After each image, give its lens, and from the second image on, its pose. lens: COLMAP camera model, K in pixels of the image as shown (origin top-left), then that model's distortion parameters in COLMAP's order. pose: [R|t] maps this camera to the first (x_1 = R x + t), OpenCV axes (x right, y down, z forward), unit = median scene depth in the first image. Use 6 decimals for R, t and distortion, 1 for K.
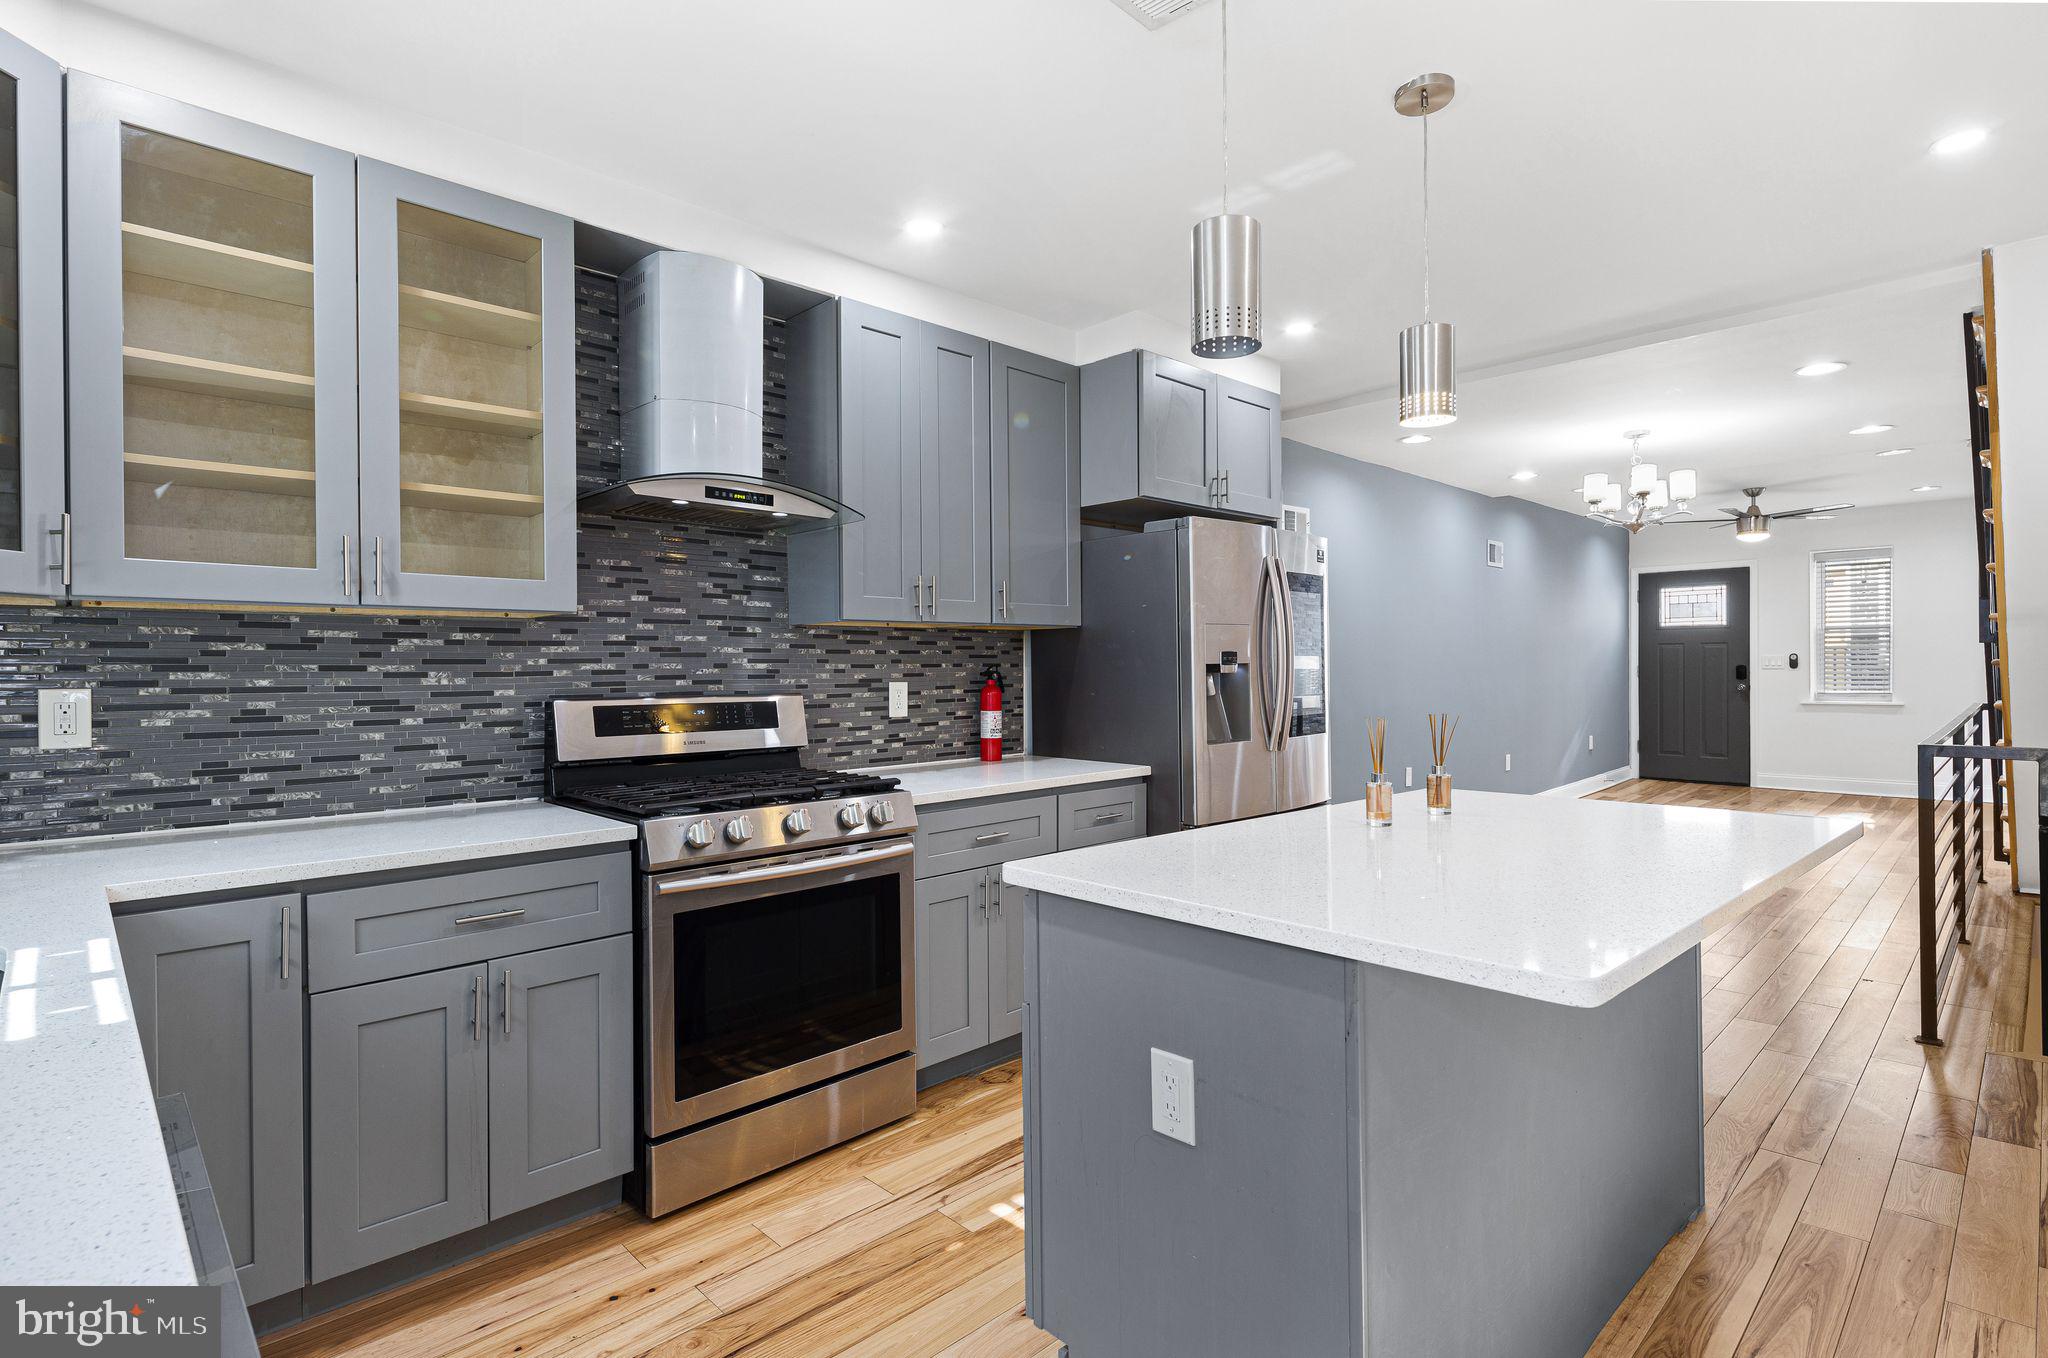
lens RADIAL K [[993.6, 0, 1037.6], [0, 993.6, 669.2], [0, 0, 1]] dist [-0.001330, -0.000164]
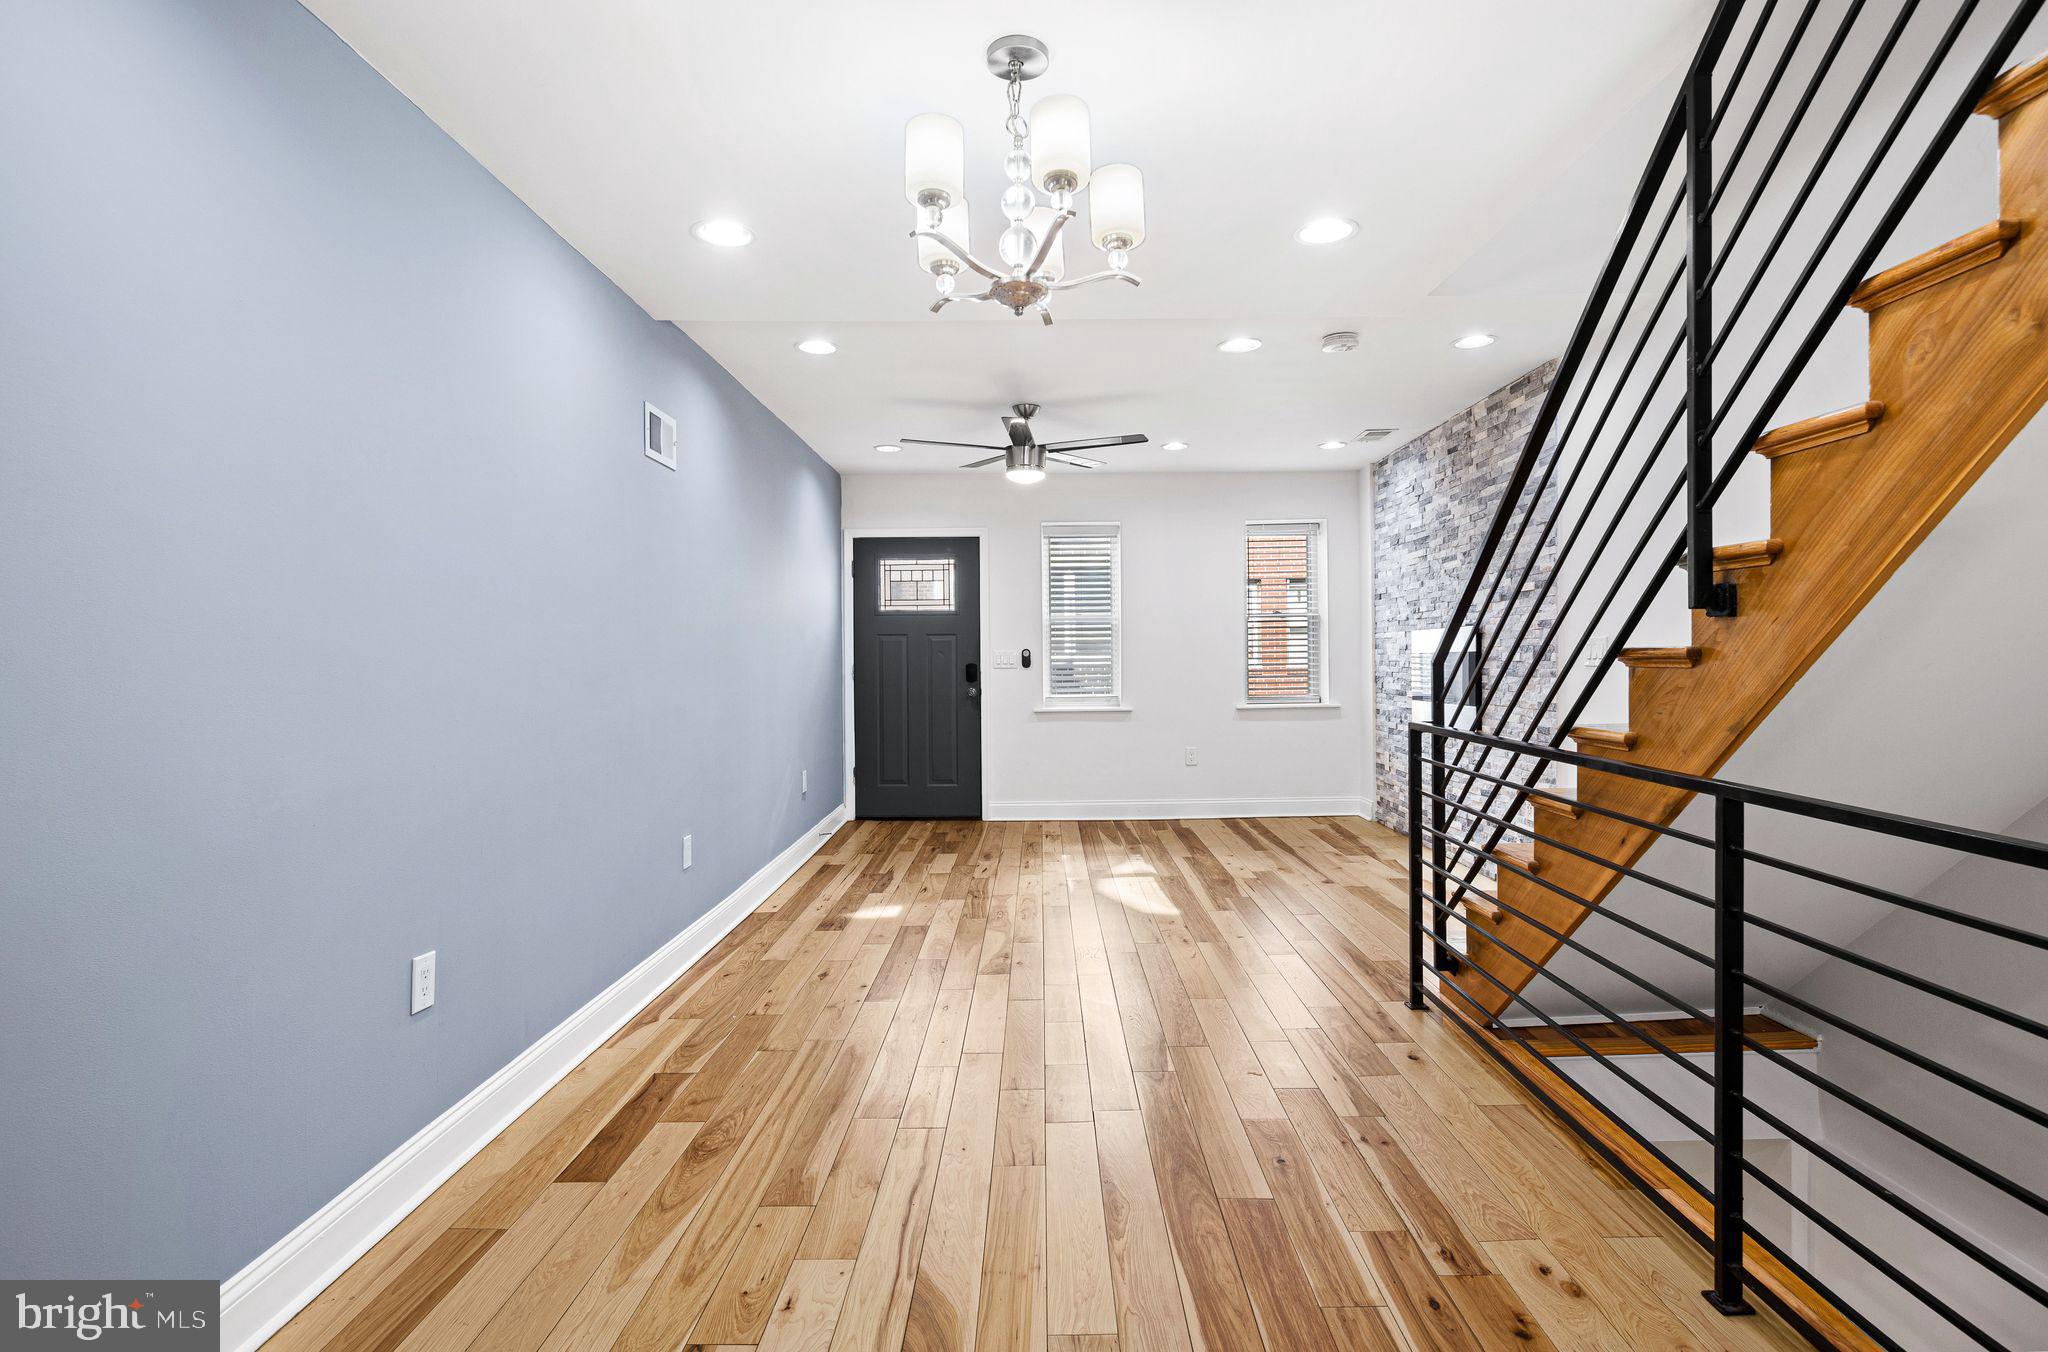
lens RADIAL K [[1015.8, 0, 1040.7], [0, 1015.8, 669.3], [0, 0, 1]] dist [-0.002403, 0.000185]
pose [[0.705082, -0.005034, 0.709108, 0.189286], [0.004516, 0.999986, 0.002609, -0.001456], [-0.709111, 0.001363, 0.705095, 0.410182]]
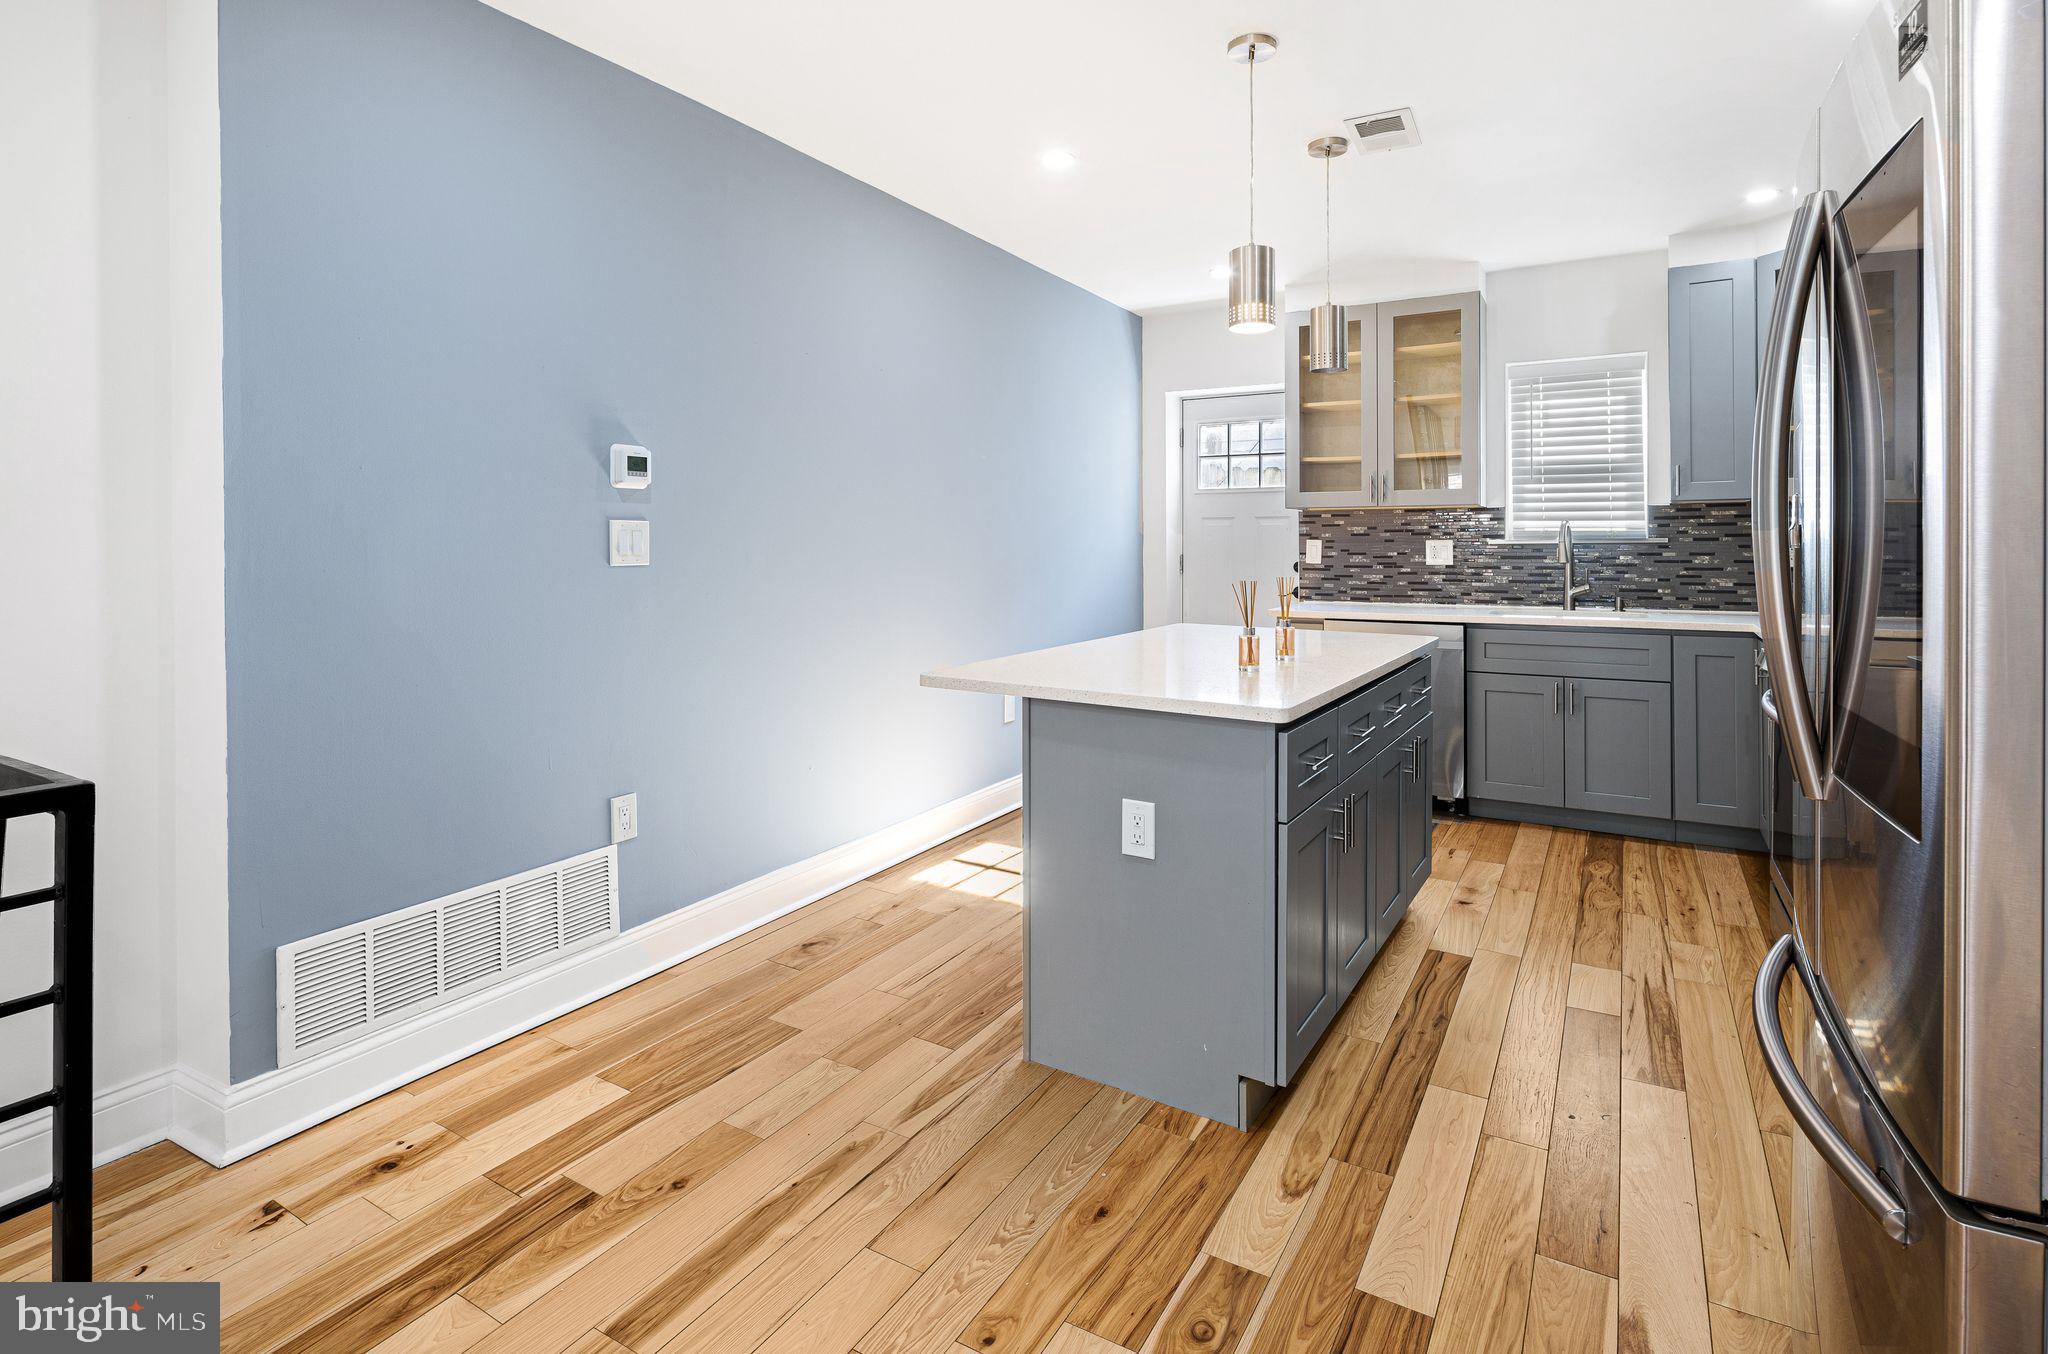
lens RADIAL K [[1015.8, 0, 1017.8], [0, 1015.8, 550.5], [0, 0, 1]] dist [-0.002403, 0.000185]
pose [[-0.967548, 0.013813, -0.252308, 0.200672], [0.010476, 0.999839, 0.014563, -0.002173], [0.252468, 0.011447, -0.967537, 0.432116]]
